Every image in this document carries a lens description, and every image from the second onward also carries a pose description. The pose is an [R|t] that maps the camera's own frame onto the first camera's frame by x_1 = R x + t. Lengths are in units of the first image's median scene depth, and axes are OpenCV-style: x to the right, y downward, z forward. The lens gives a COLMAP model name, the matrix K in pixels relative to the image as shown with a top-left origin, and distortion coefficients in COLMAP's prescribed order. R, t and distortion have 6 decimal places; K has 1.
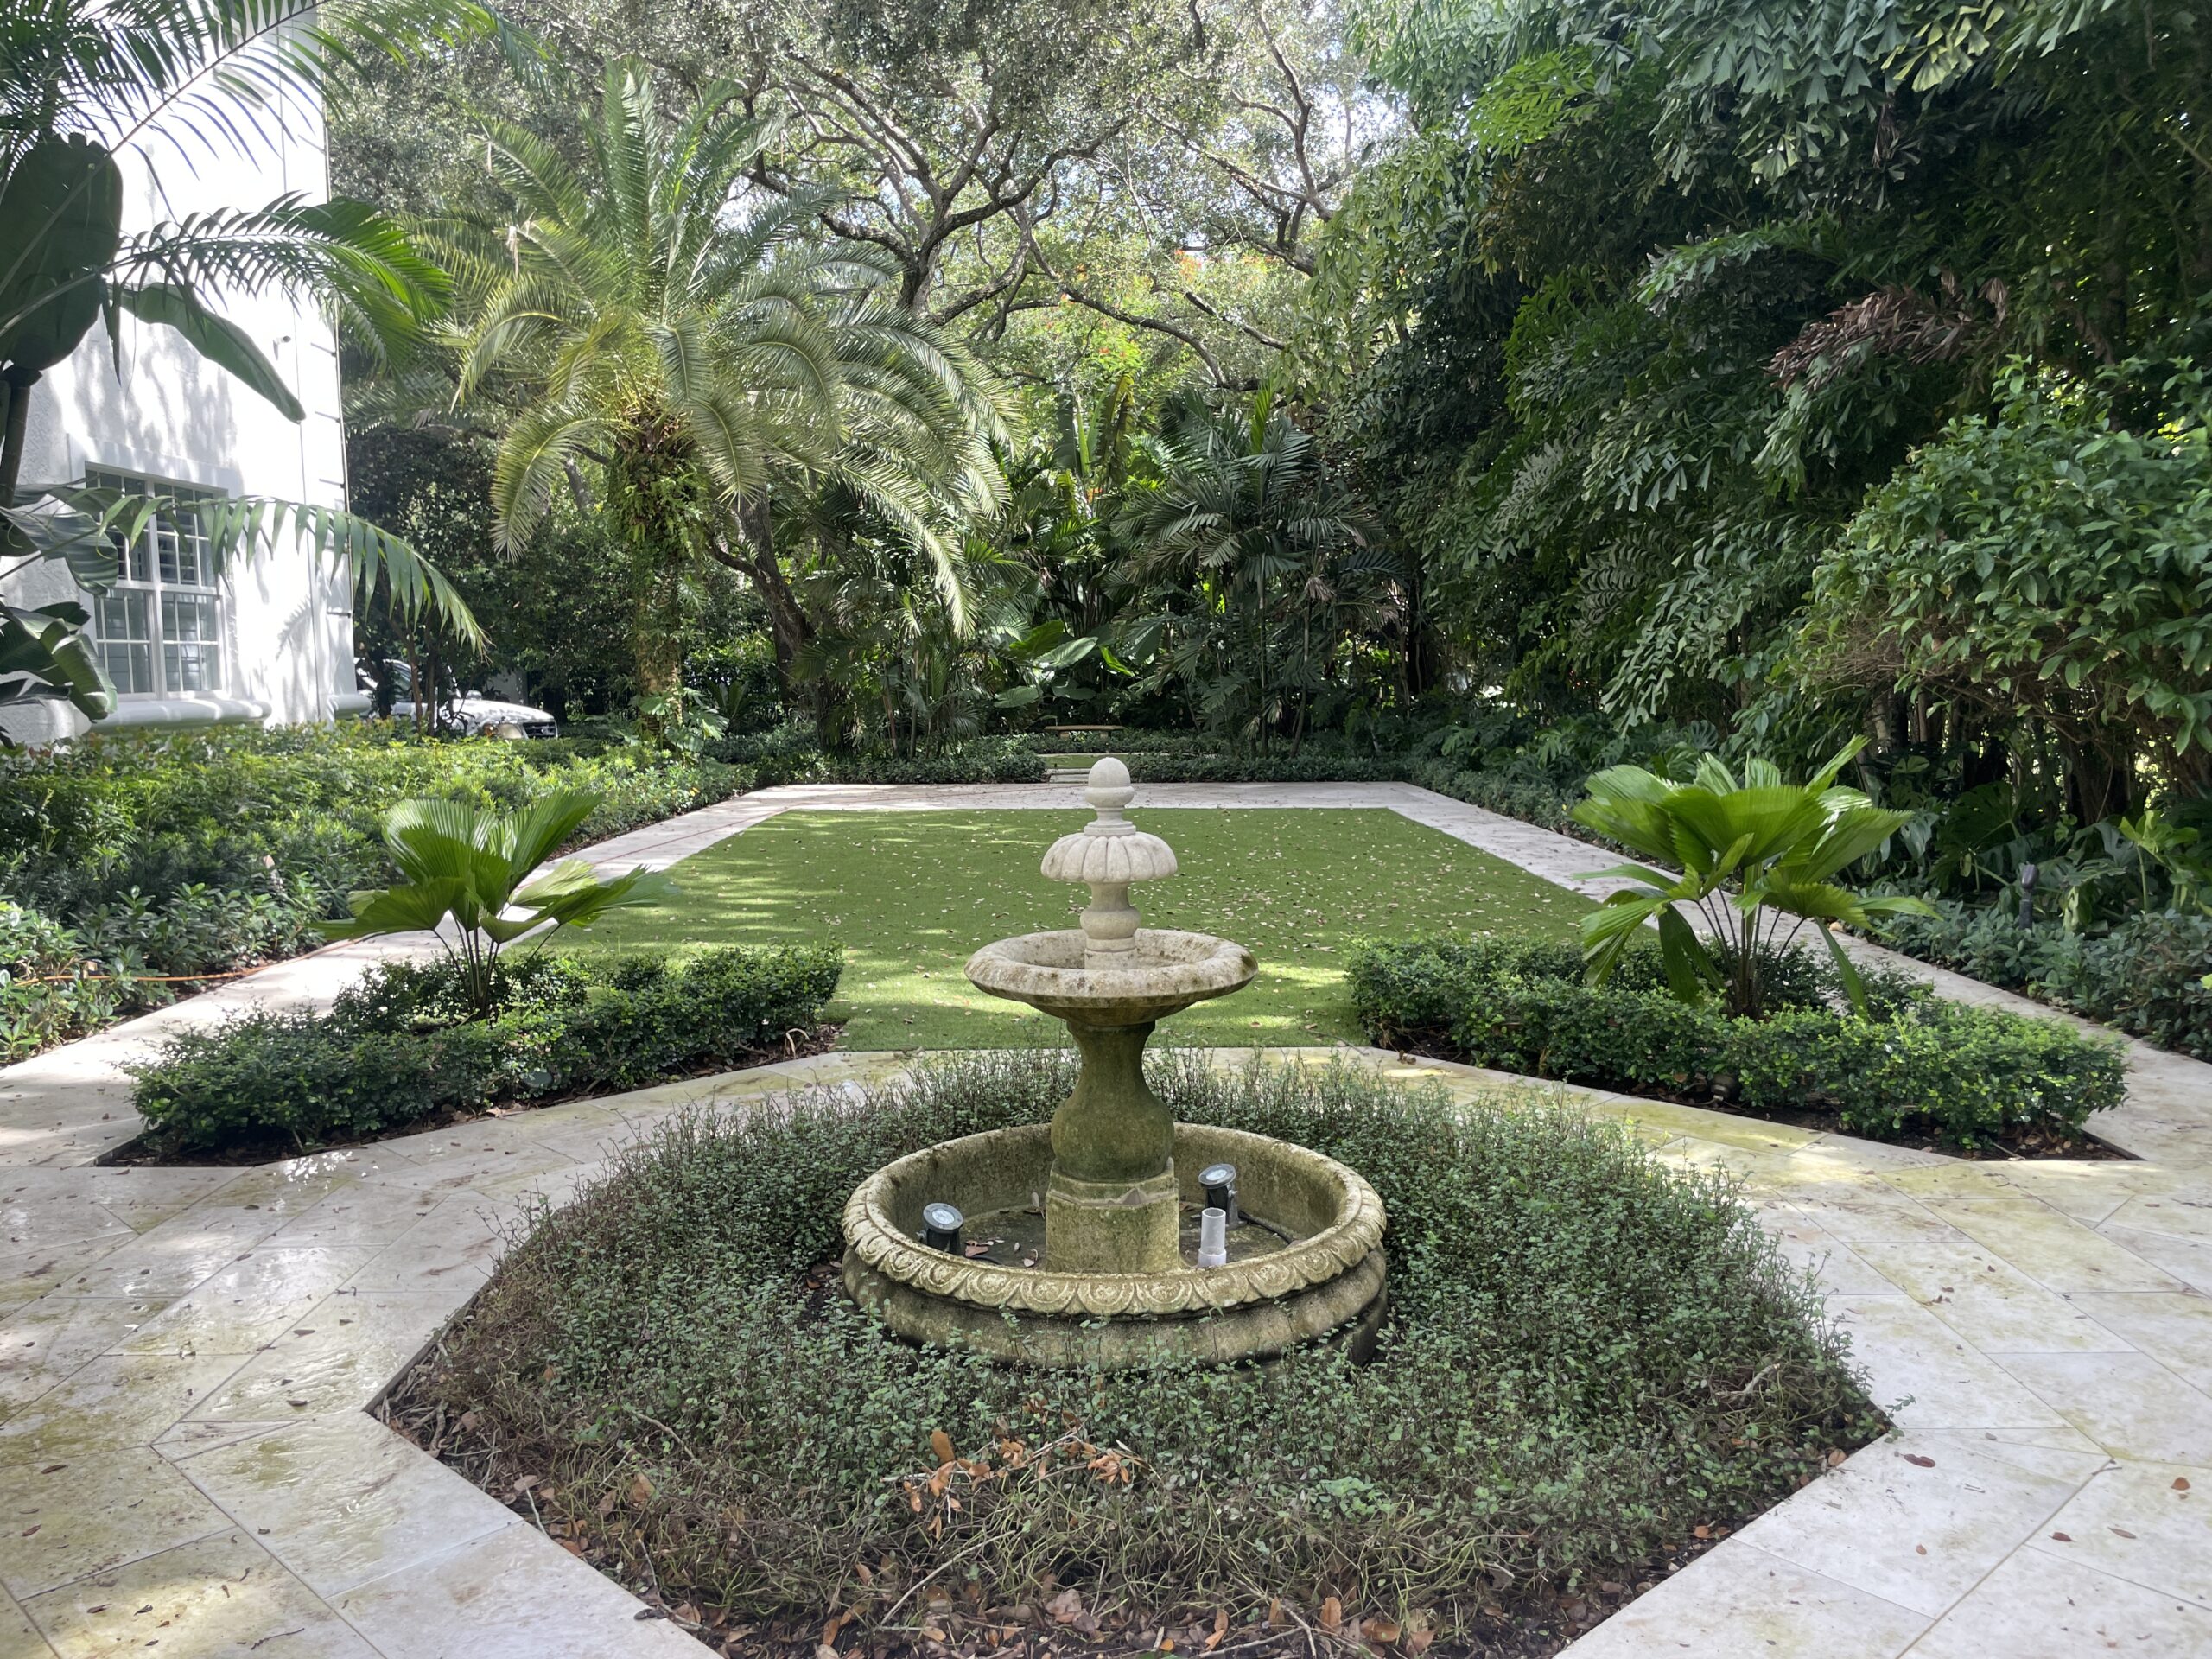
lens RADIAL K [[1704.2, 0, 1116.6], [0, 1704.2, 847.2], [0, 0, 1]] dist [0.098882, -0.144358]
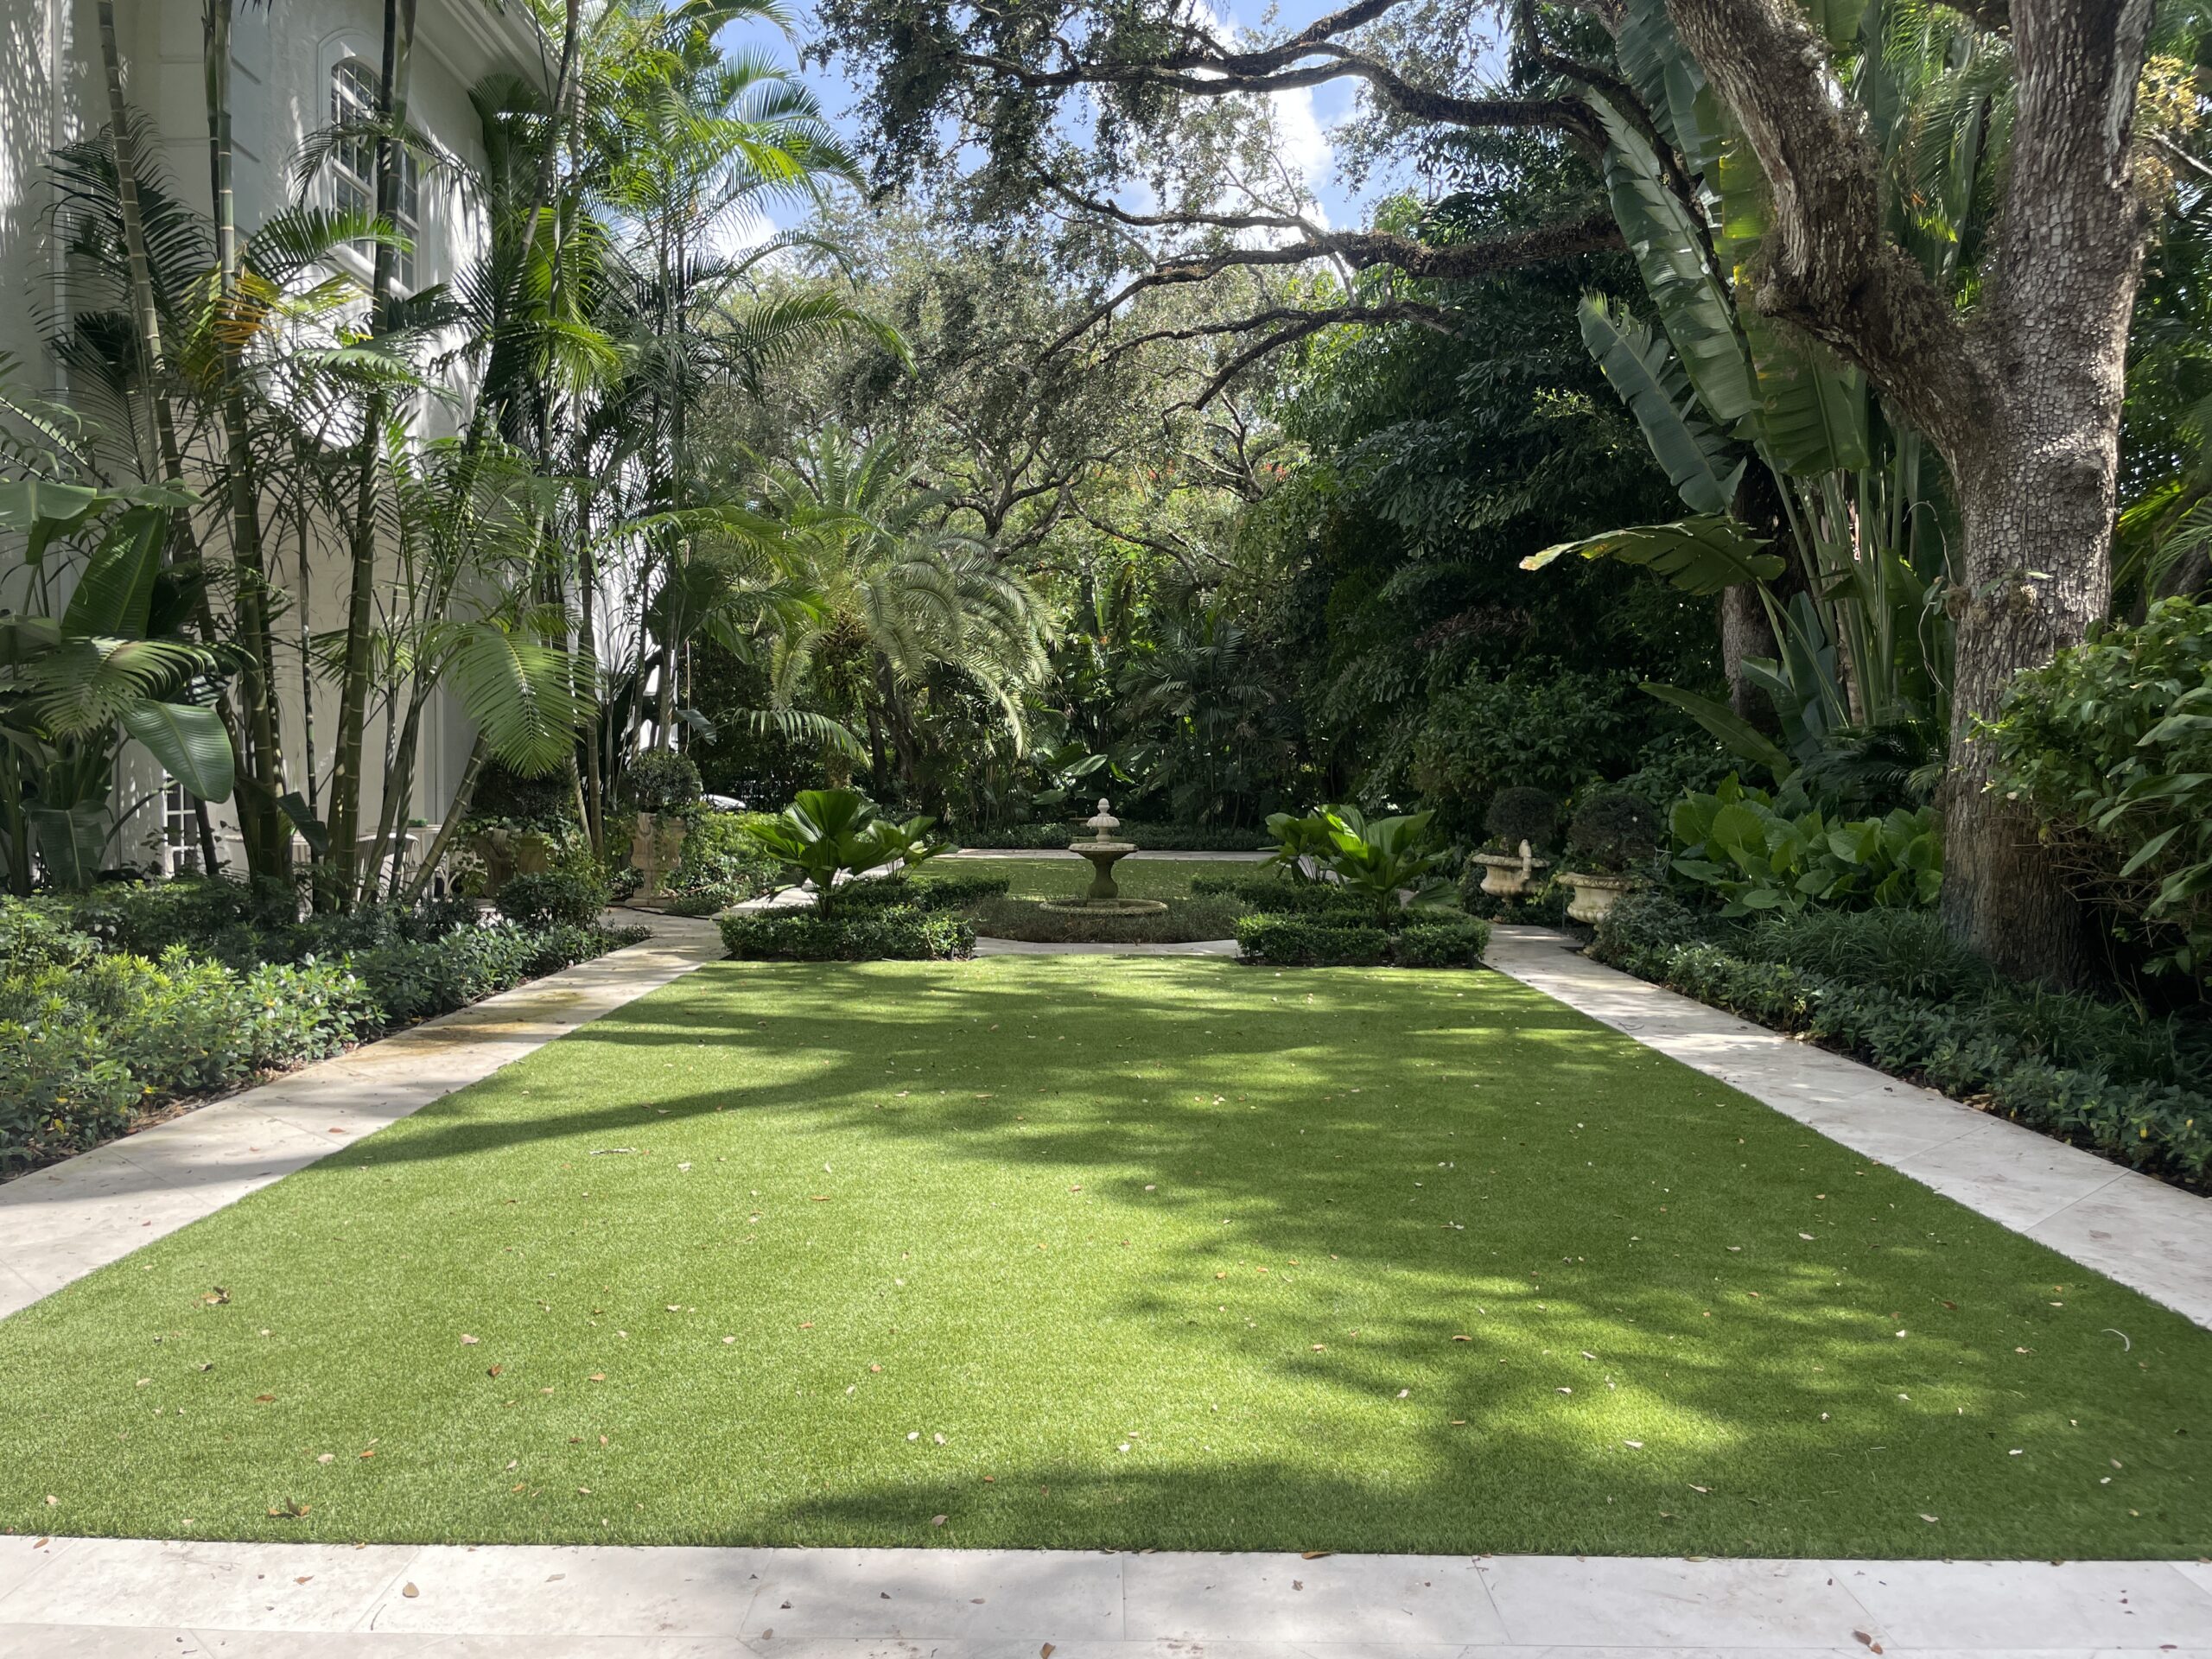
lens RADIAL K [[1704.2, 0, 1116.6], [0, 1704.2, 847.2], [0, 0, 1]] dist [0.098882, -0.144358]
pose [[0.999873, 0.014519, -0.006521, 0.010153], [-0.014905, 0.997850, -0.063828, 0.060439], [0.005580, 0.063917, 0.997940, -0.573965]]
